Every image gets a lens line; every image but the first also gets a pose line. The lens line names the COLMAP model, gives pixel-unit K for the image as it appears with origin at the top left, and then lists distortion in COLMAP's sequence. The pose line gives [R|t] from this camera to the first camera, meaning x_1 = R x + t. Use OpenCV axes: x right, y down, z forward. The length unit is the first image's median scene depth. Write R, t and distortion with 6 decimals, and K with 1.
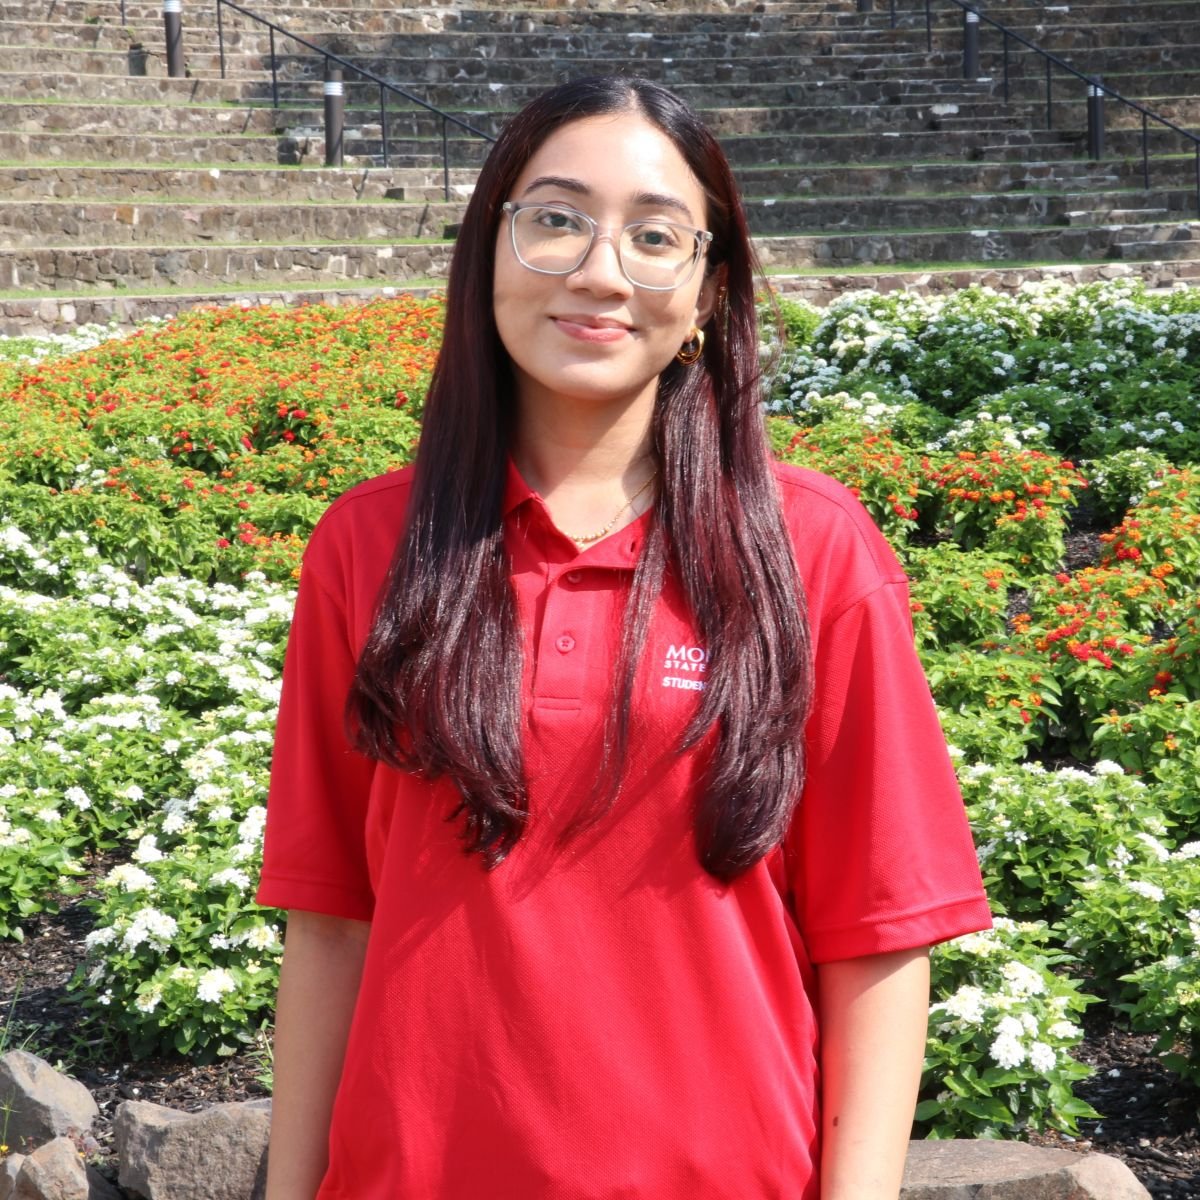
lens RADIAL K [[2882.6, 0, 580.9], [0, 2882.6, 625.1], [0, 0, 1]] dist [0.067537, 0.614751]
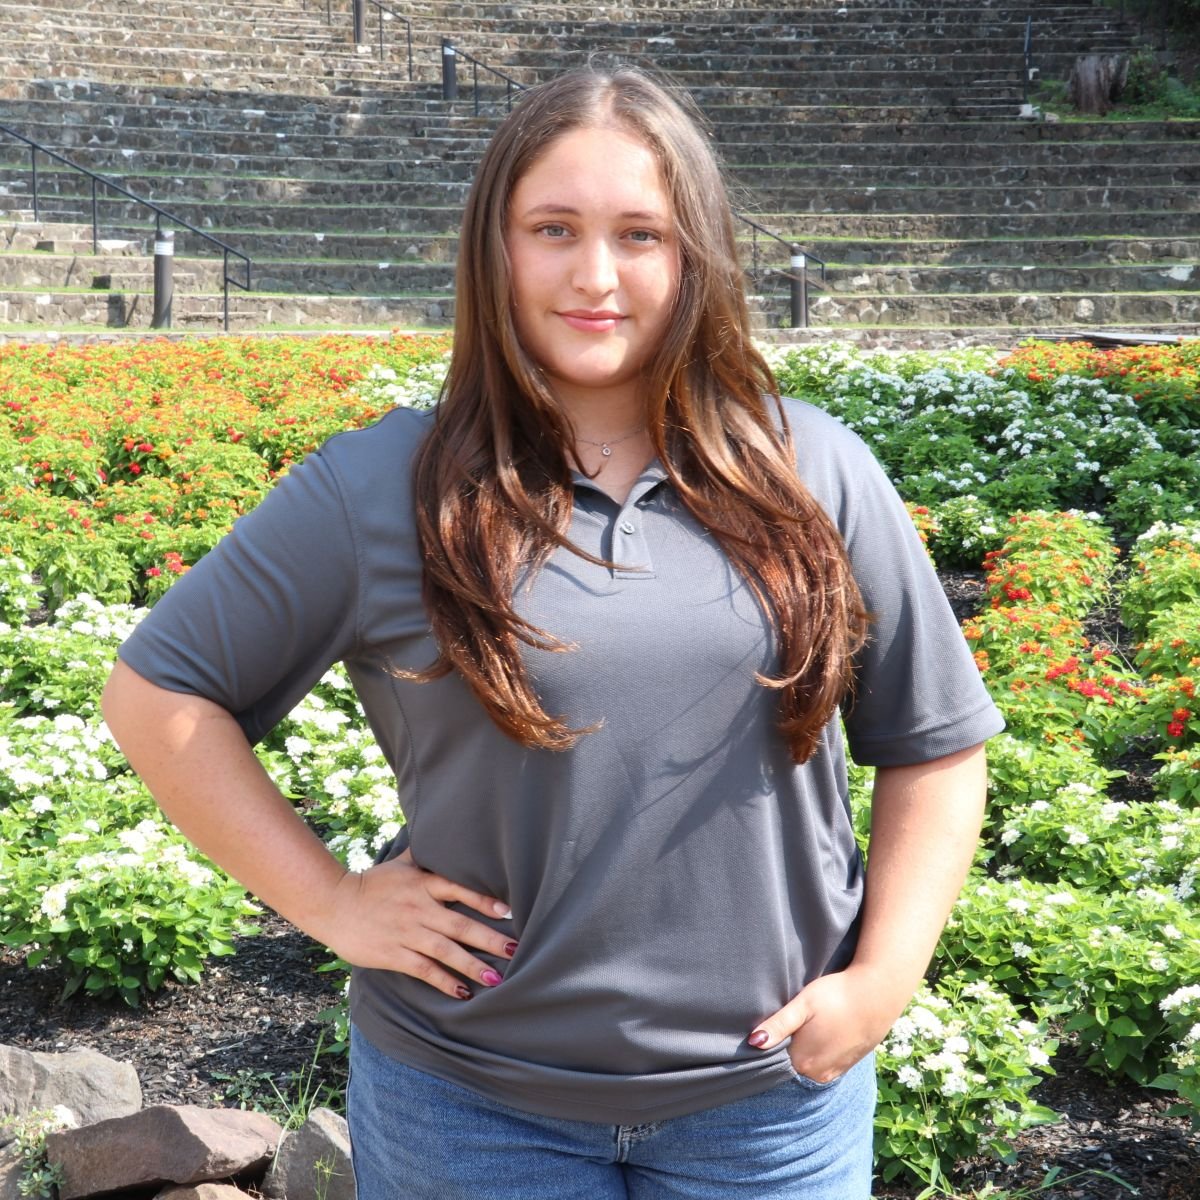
lens RADIAL K [[2552.2, 0, 486.0], [0, 2552.2, 601.6], [0, 0, 1]] dist [0.011188, 0.464985]
pose [[0.988326, 0.012154, 0.151870, -0.127377], [-0.009757, 0.999816, -0.016523, -0.003488], [-0.152043, 0.014849, 0.988262, 0.072639]]
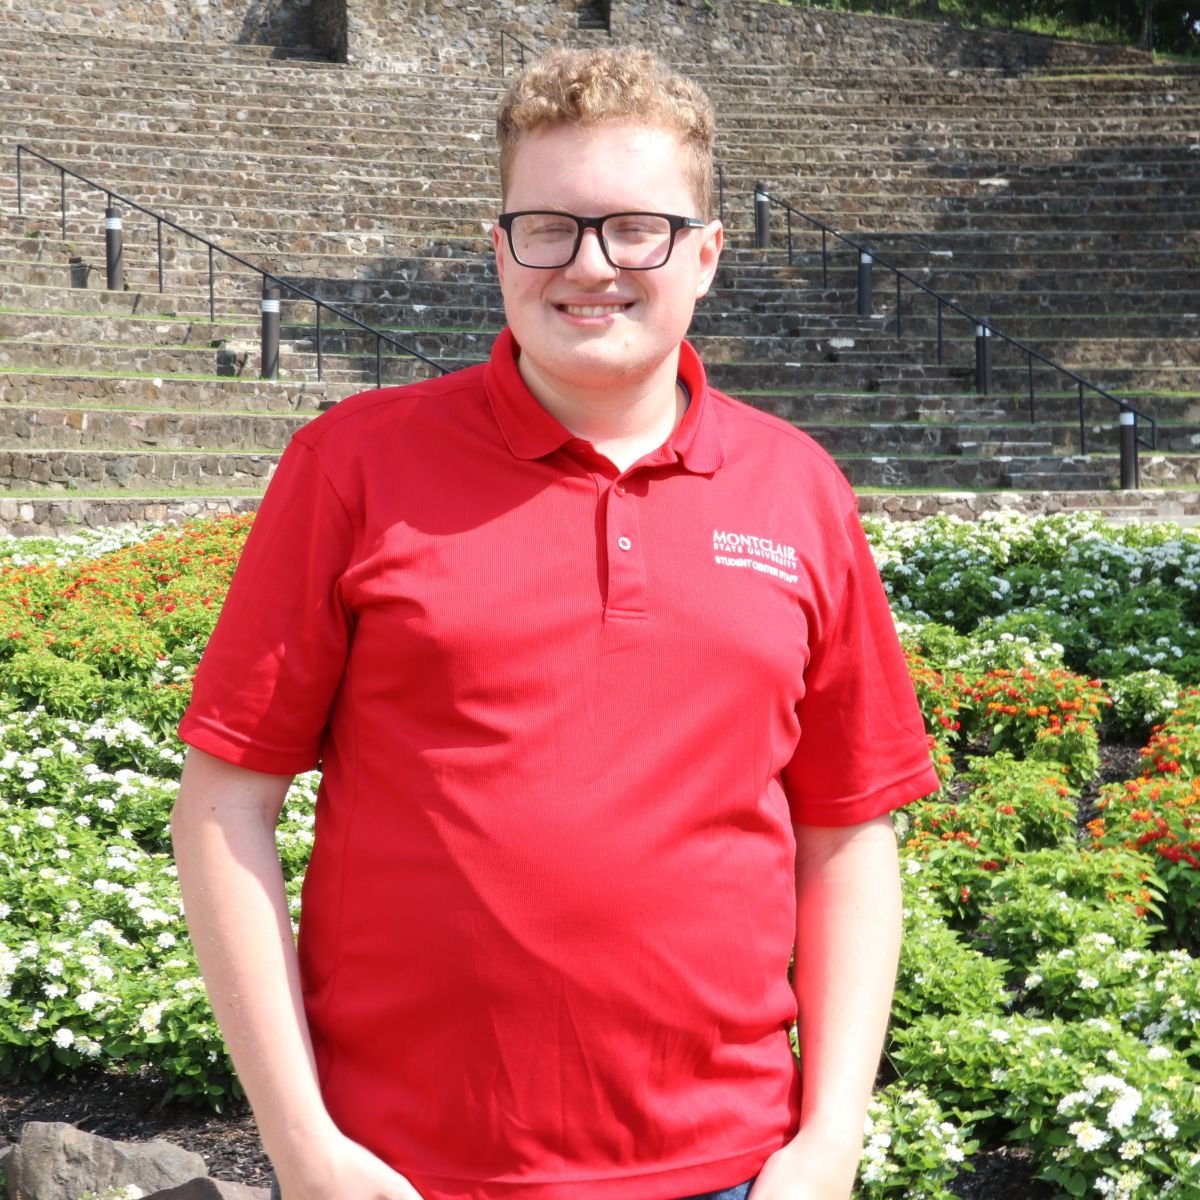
lens RADIAL K [[2825.8, 0, 586.6], [0, 2825.8, 600.7], [0, 0, 1]] dist [0.049676, 0.638148]
pose [[0.998013, 0.025342, 0.057680, -0.079849], [-0.020670, 0.996564, -0.080201, 0.003002], [-0.059514, 0.078849, 0.995108, -0.055446]]
